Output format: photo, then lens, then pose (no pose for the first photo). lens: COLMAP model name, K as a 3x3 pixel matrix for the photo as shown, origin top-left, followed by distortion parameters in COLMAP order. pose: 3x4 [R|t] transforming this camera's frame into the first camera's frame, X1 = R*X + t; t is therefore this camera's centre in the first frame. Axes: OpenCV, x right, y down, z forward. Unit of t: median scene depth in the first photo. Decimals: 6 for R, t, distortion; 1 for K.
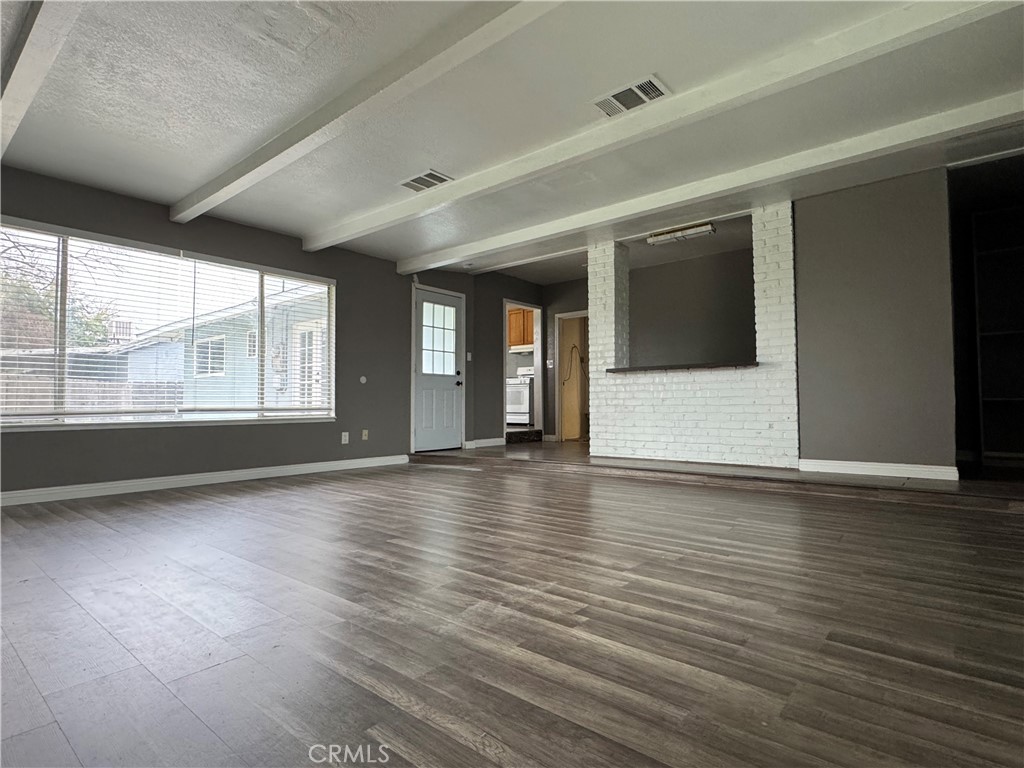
lens RADIAL K [[534.3, 0, 511.7], [0, 534.3, 383.8], [0, 0, 1]] dist [-0.004422, 0.001943]
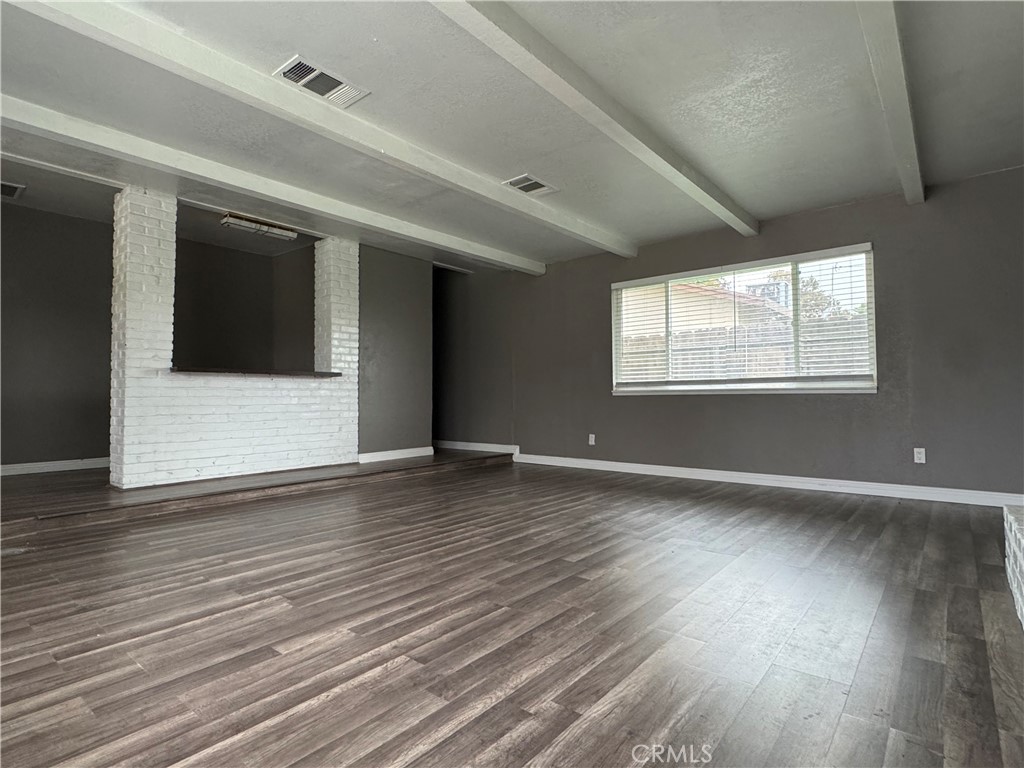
lens RADIAL K [[534.3, 0, 509.8], [0, 534.3, 384.5], [0, 0, 1]] dist [-0.004422, 0.001943]
pose [[-0.006778, 0.028756, 0.999563, -0.675191], [-0.033745, 0.999011, -0.028969, 0.003413], [-0.999407, -0.033927, -0.005801, 0.633384]]
